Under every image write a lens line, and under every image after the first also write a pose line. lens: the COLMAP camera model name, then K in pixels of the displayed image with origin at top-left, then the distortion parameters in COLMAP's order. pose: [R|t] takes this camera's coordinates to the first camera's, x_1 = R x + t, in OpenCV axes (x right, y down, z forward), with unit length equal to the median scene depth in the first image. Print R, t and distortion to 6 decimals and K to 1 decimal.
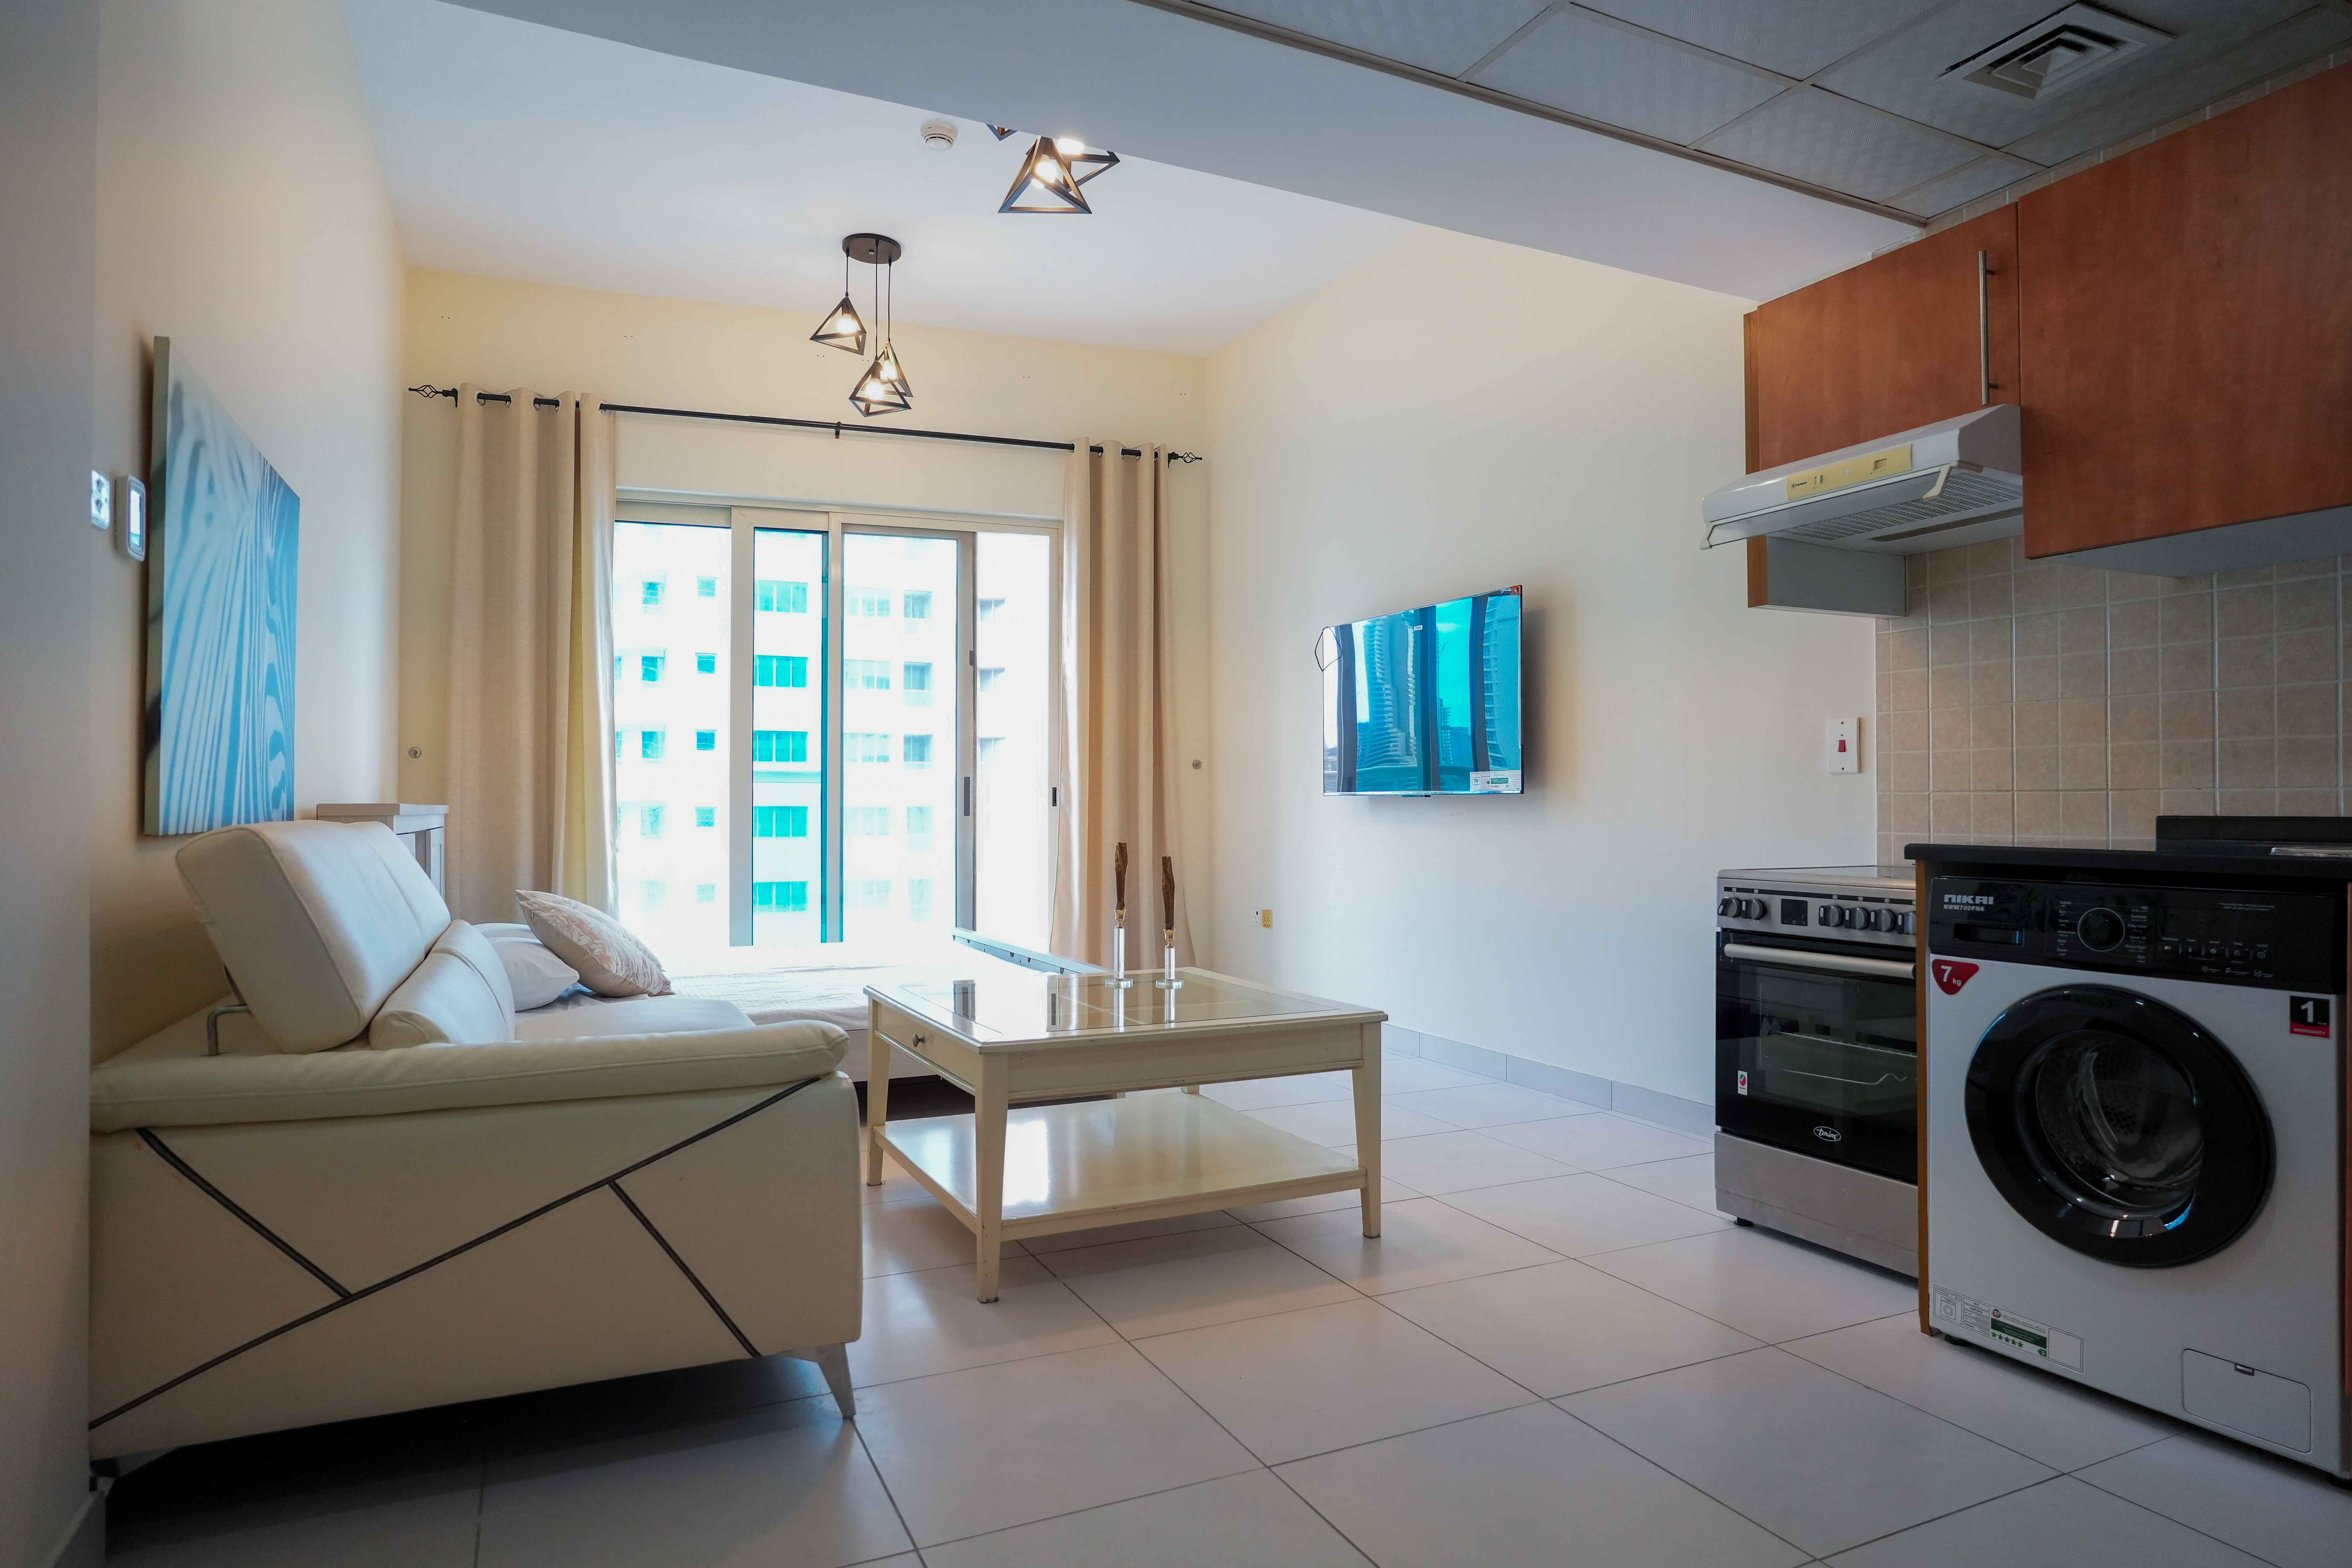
lens RADIAL K [[1357.5, 0, 1300.9], [0, 1357.5, 796.5], [0, 0, 1]] dist [-0.033625, 0.015405]
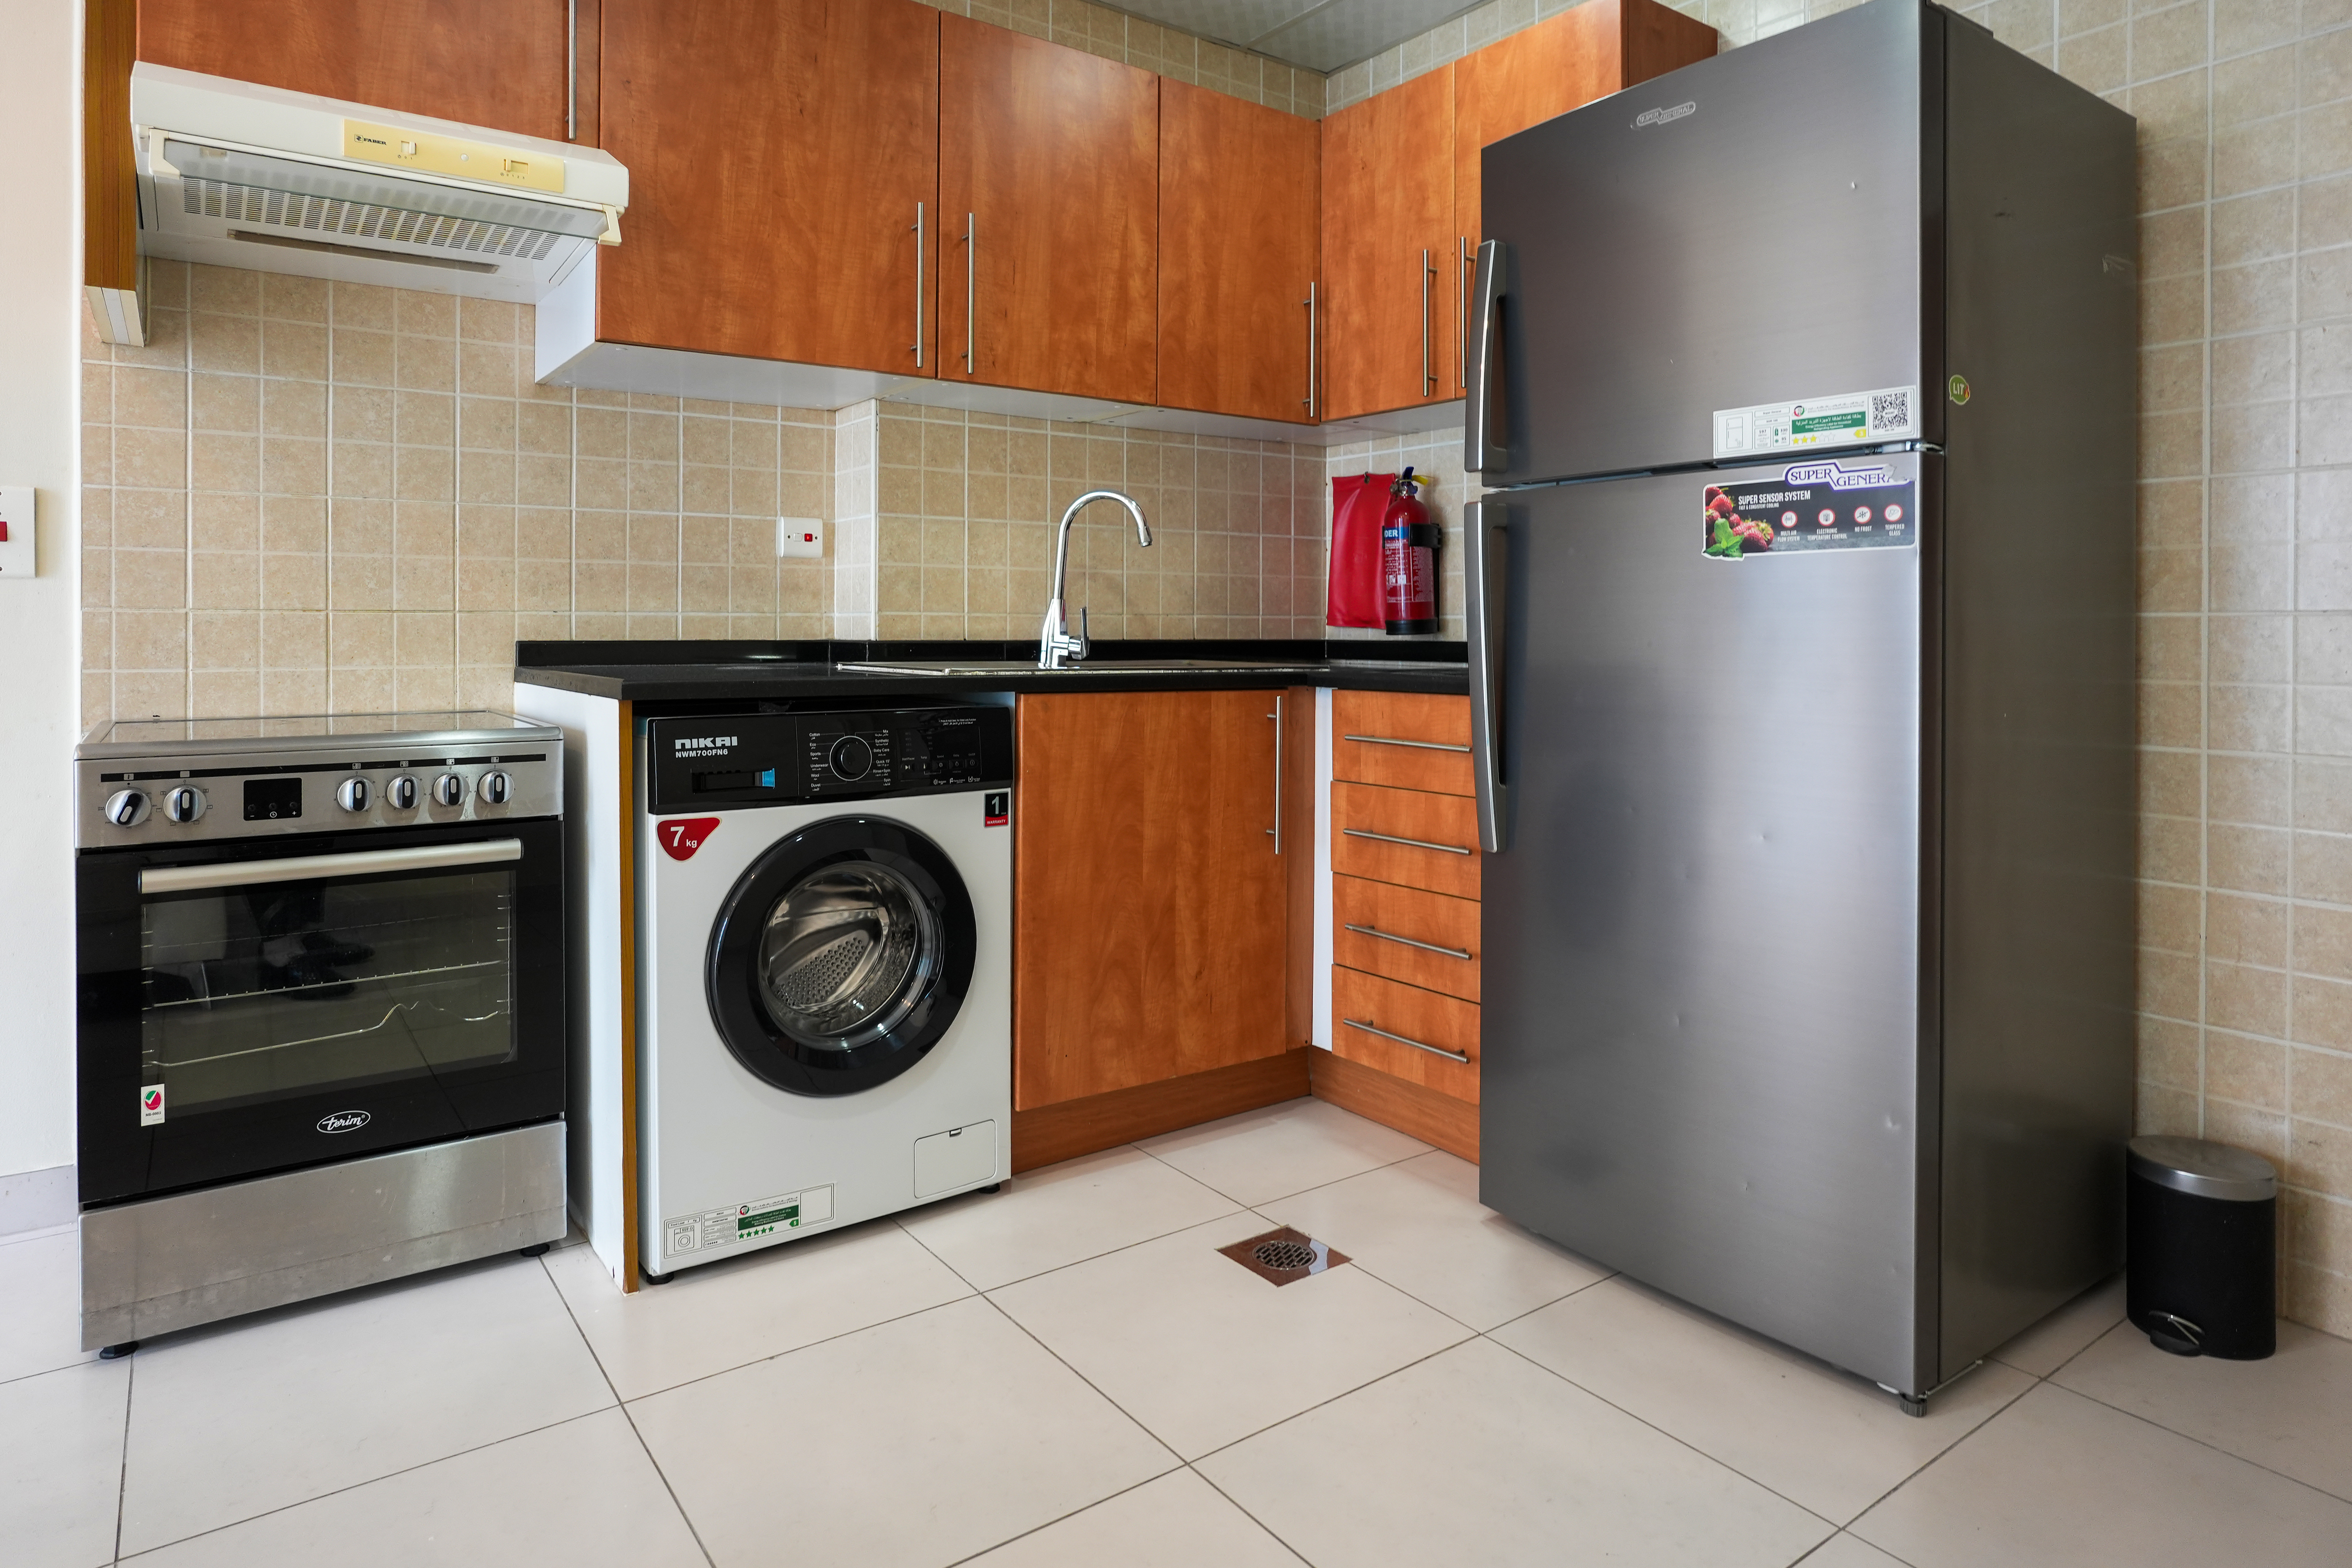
lens RADIAL K [[1357.5, 0, 1143.6], [0, 1357.5, 627.4], [0, 0, 1]] dist [-0.033625, 0.015405]
pose [[-0.105318, -0.000212, 0.994439, -0.370403], [-0.009754, 0.999952, -0.000820, 0.002148], [-0.994391, -0.009786, -0.105315, 0.804924]]
